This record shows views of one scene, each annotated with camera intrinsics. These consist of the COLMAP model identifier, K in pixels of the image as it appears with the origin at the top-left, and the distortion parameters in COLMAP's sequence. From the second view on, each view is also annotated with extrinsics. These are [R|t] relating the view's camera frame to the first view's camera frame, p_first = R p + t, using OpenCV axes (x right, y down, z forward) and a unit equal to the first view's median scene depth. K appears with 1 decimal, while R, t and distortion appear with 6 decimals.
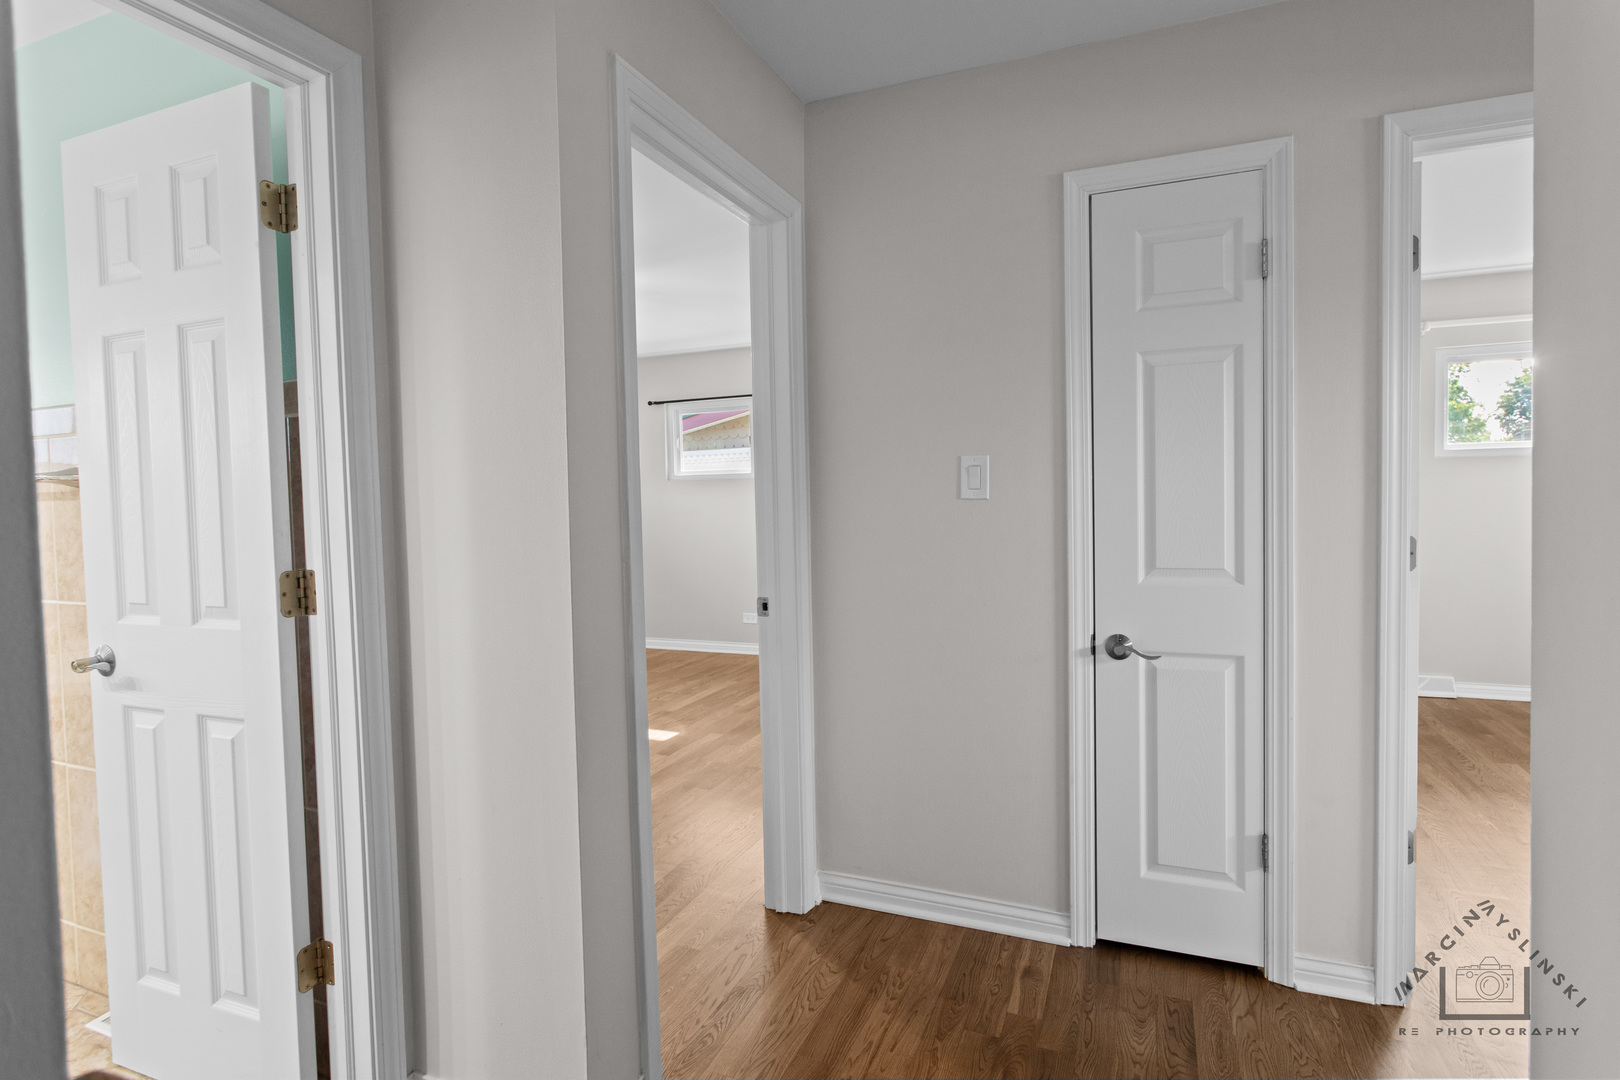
lens RADIAL K [[827.9, 0, 813.3], [0, 827.9, 533.5], [0, 0, 1]] dist [-0.004929, -0.000570]
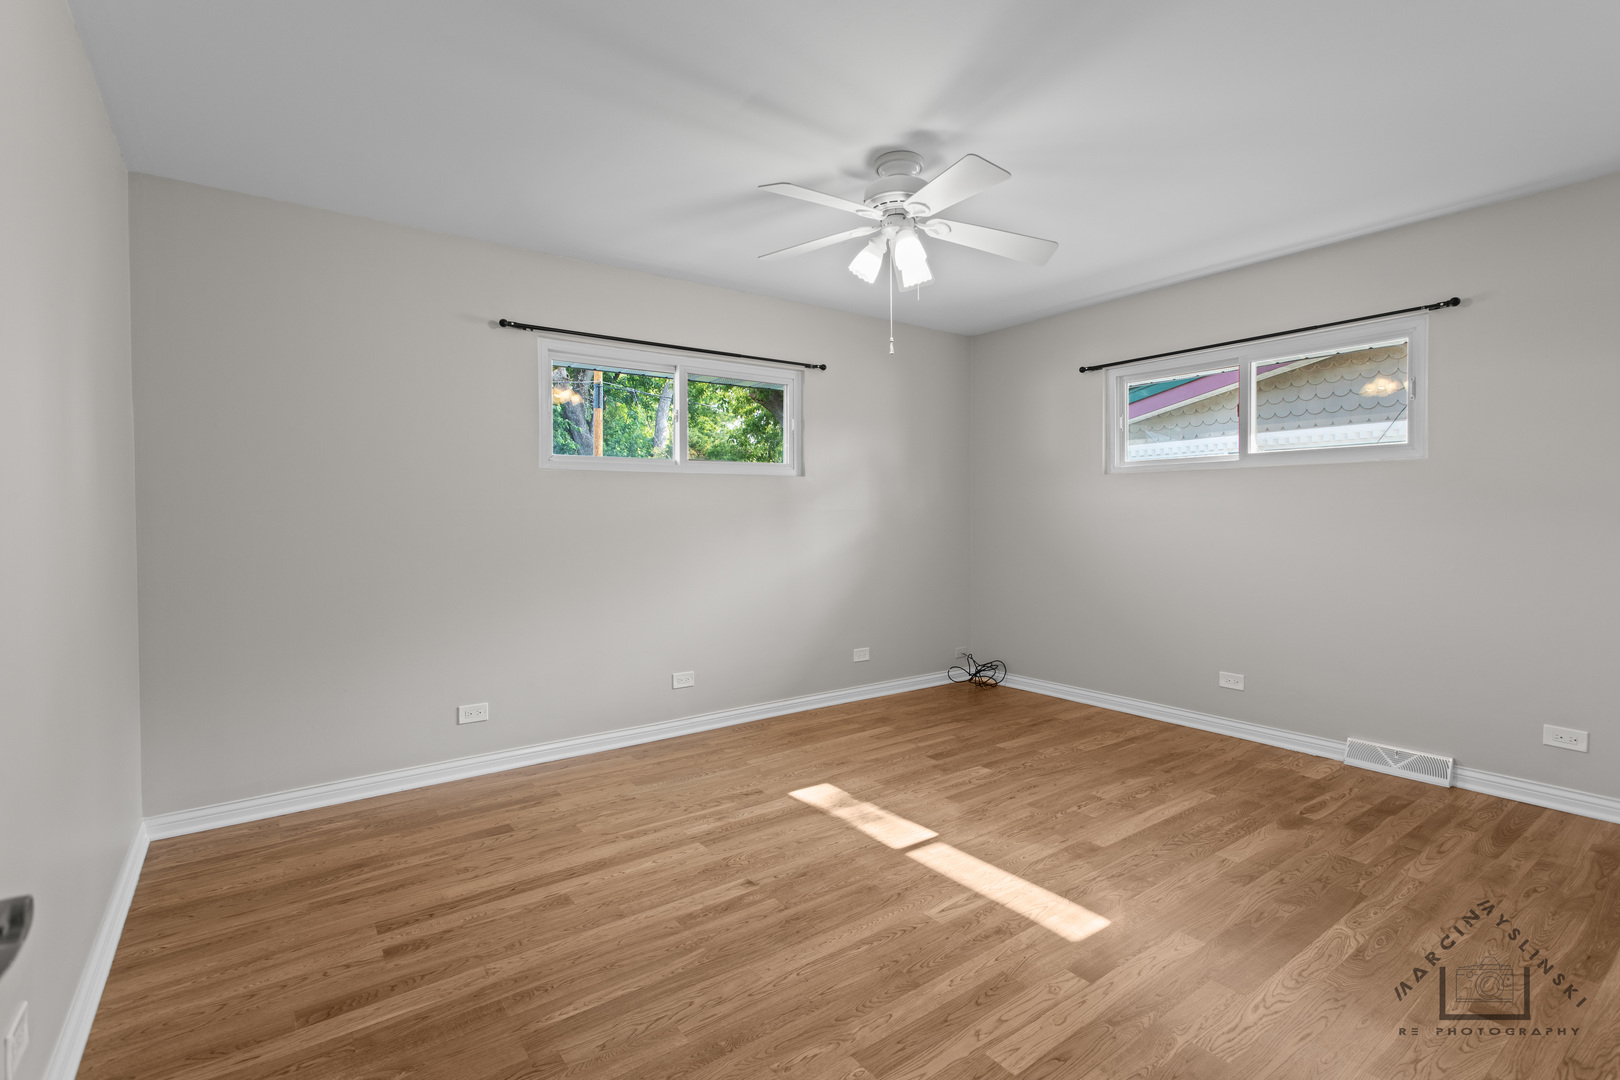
lens RADIAL K [[755.5, 0, 807.6], [0, 755.5, 530.5], [0, 0, 1]] dist [0.004884, 0.001039]
pose [[0.851838, 0.021163, -0.523377, -0.059472], [-0.026254, 0.999653, -0.002309, -0.007631], [0.523146, 0.015707, 0.852098, 0.355941]]
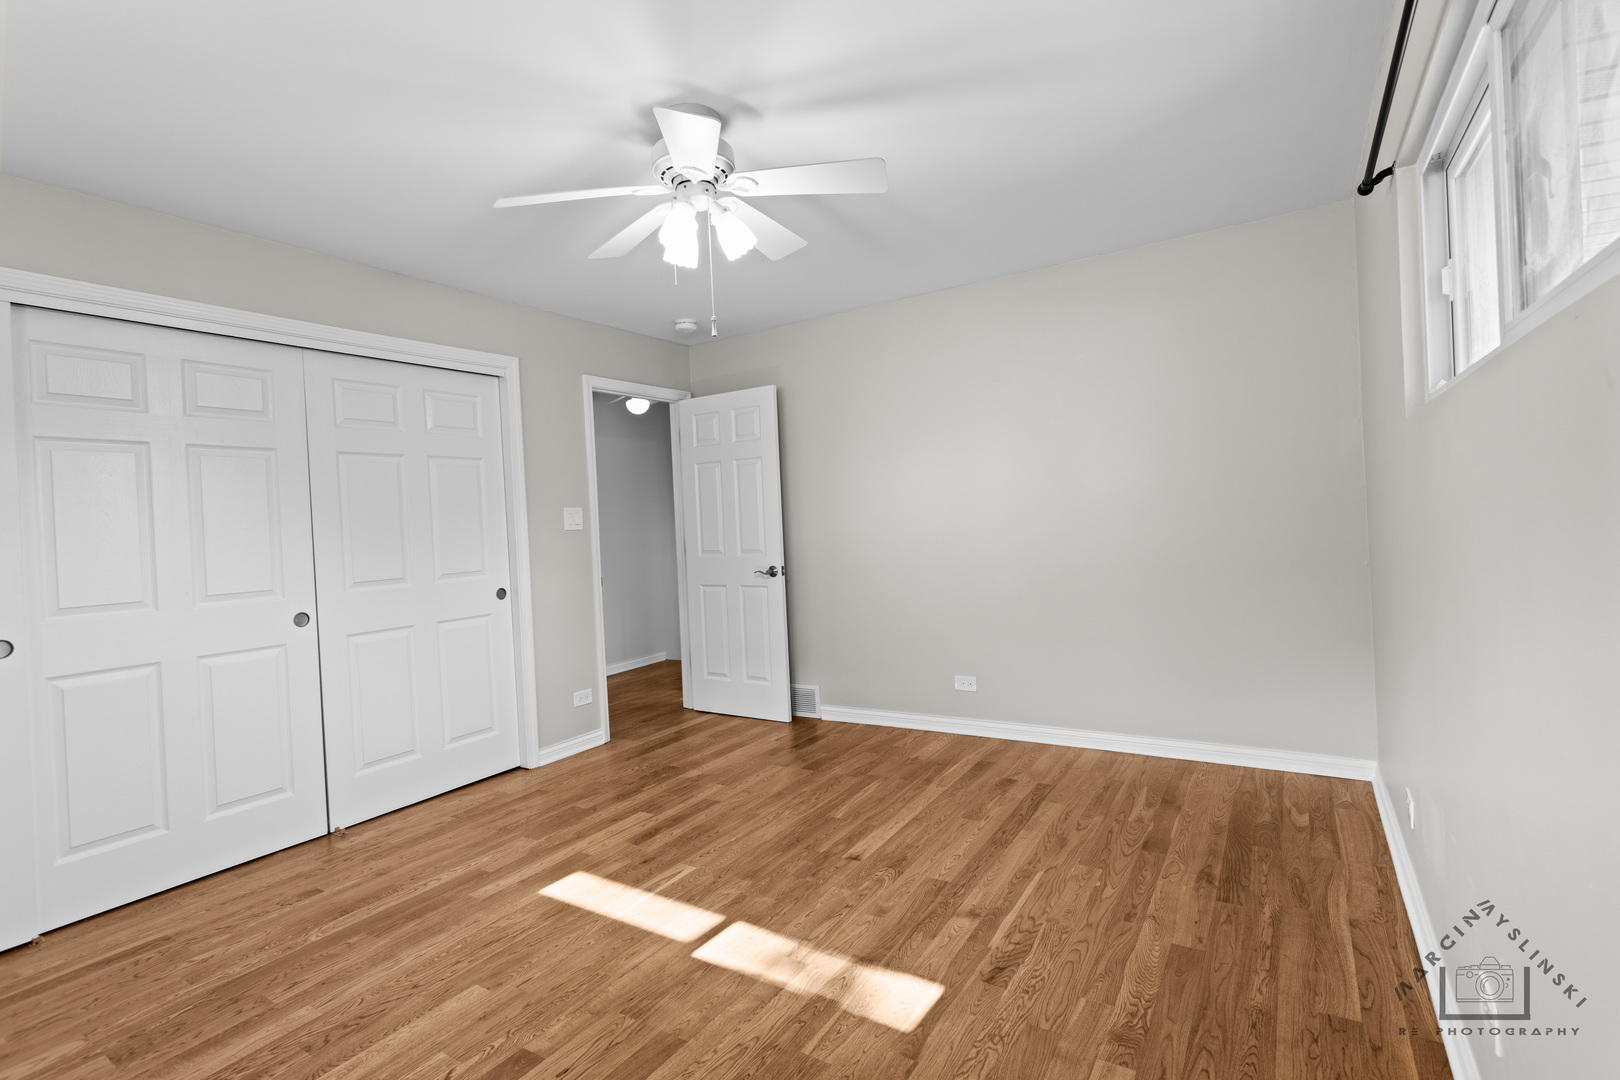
lens RADIAL K [[755.5, 0, 812.5], [0, 755.5, 534.7], [0, 0, 1]] dist [0.004884, 0.001039]
pose [[-0.982777, 0.059979, 0.174789, -0.376309], [0.070652, 0.995957, 0.055485, -0.039346], [-0.170755, 0.066878, -0.983041, 1.163954]]
